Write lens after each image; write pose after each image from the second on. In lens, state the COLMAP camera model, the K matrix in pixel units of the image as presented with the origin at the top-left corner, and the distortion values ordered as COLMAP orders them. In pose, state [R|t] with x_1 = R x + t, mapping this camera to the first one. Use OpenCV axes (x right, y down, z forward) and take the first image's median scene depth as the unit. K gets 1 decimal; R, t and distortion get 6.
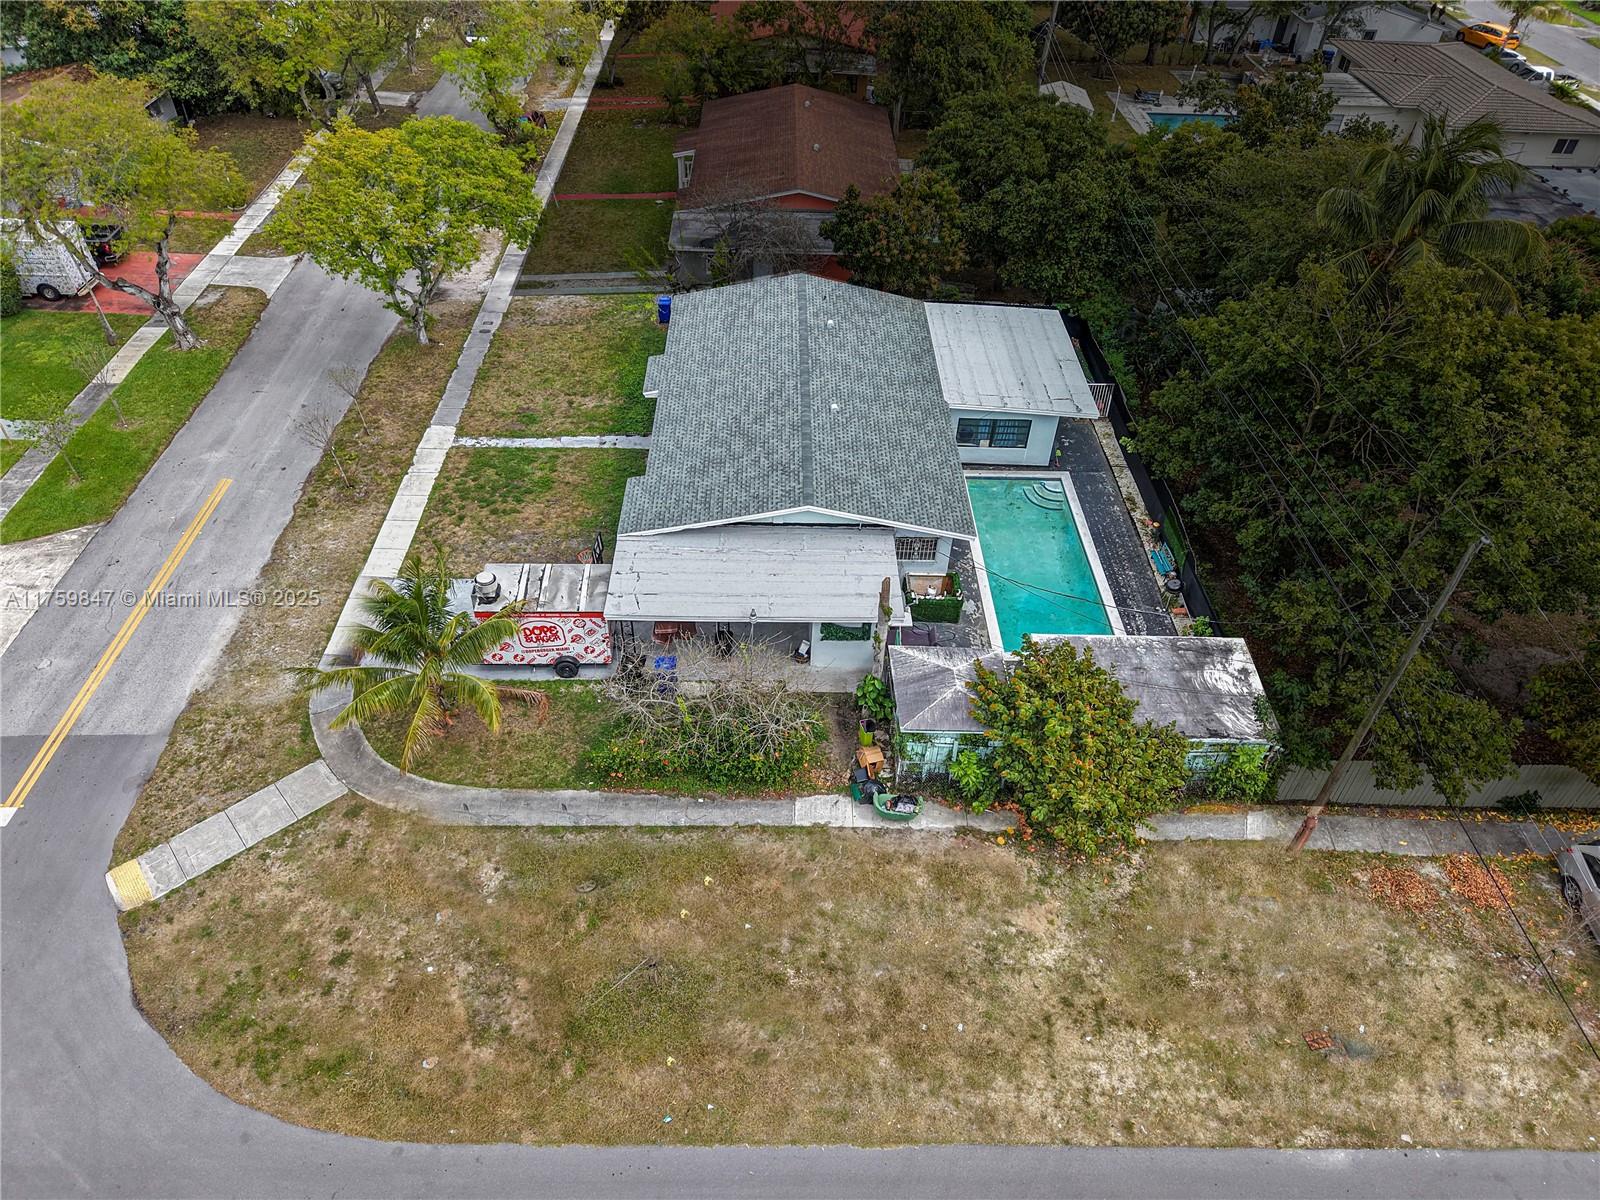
lens RADIAL K [[1075.3, 0, 803.3], [0, 1075.3, 594.4], [0, 0, 1]] dist [0.015069, -0.012076]
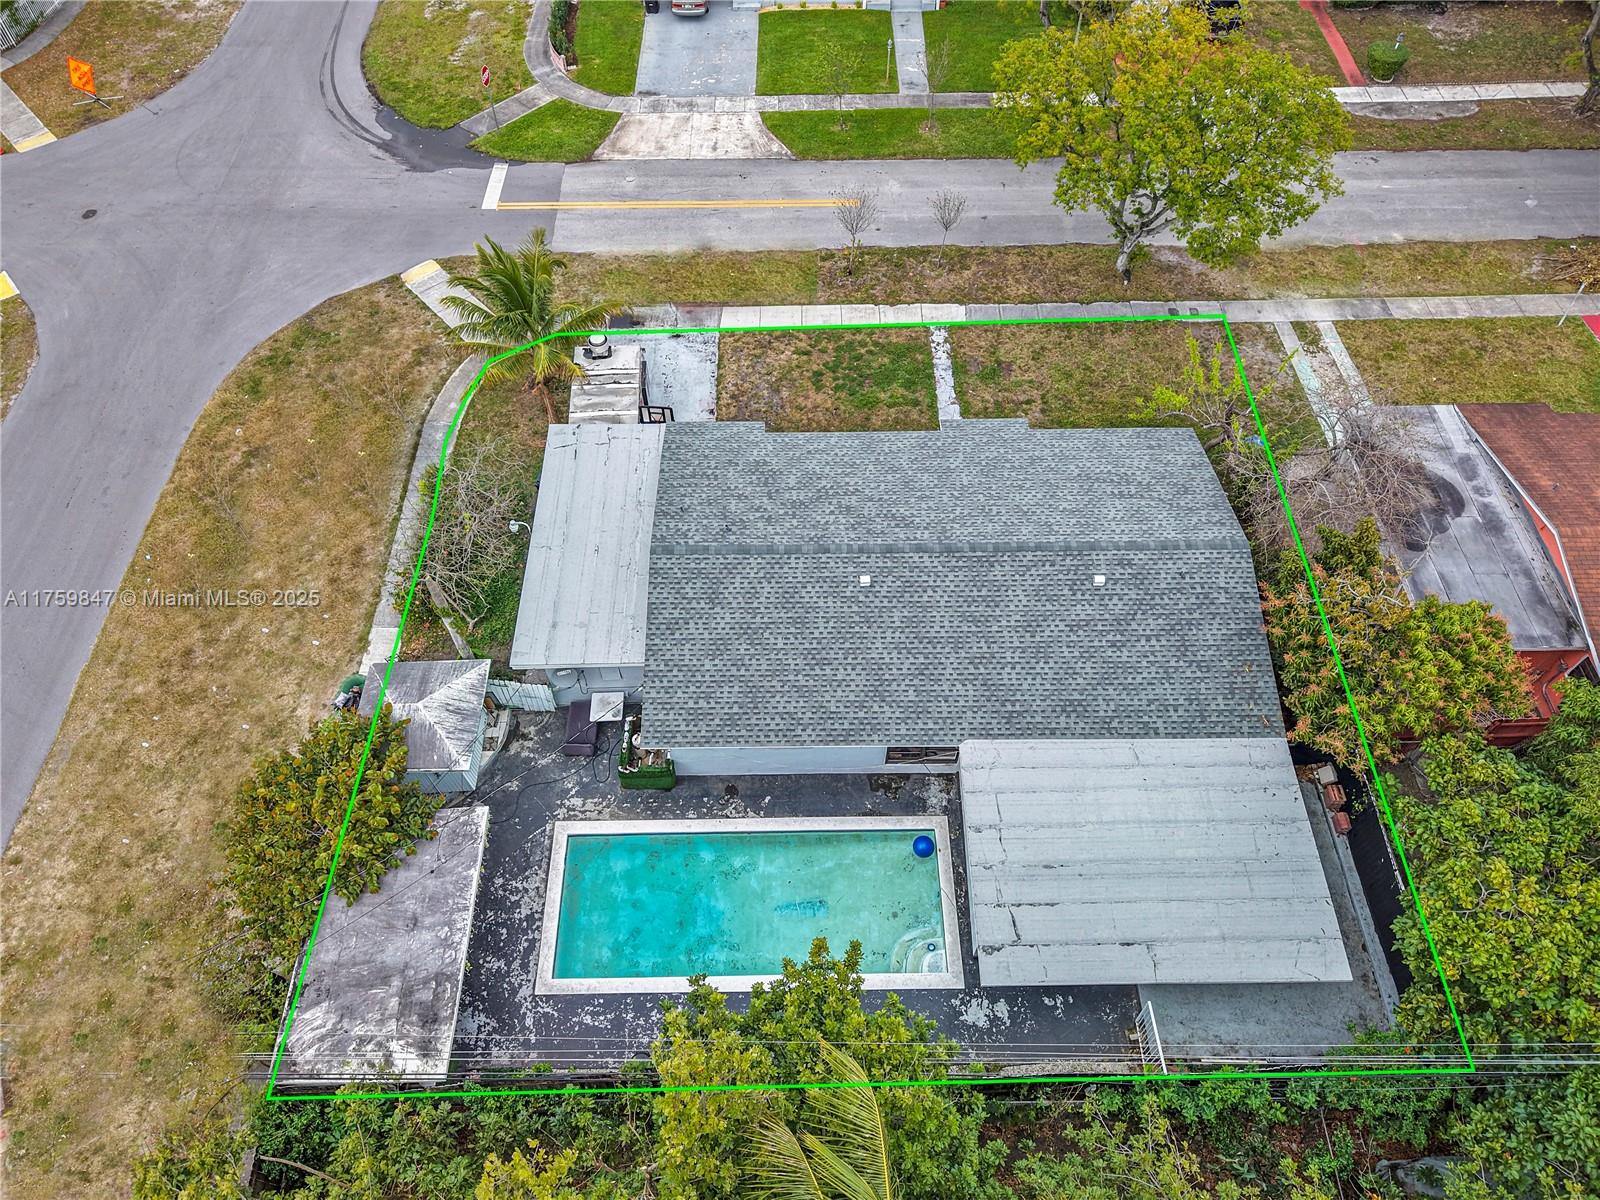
lens RADIAL K [[1075.3, 0, 797.0], [0, 1075.3, 599.8], [0, 0, 1]] dist [0.015069, -0.012076]
pose [[-0.004322, 0.801242, -0.598325, 0.589113], [-0.662173, 0.446063, 0.602125, -0.705474], [0.749338, 0.398797, 0.528633, 0.674693]]
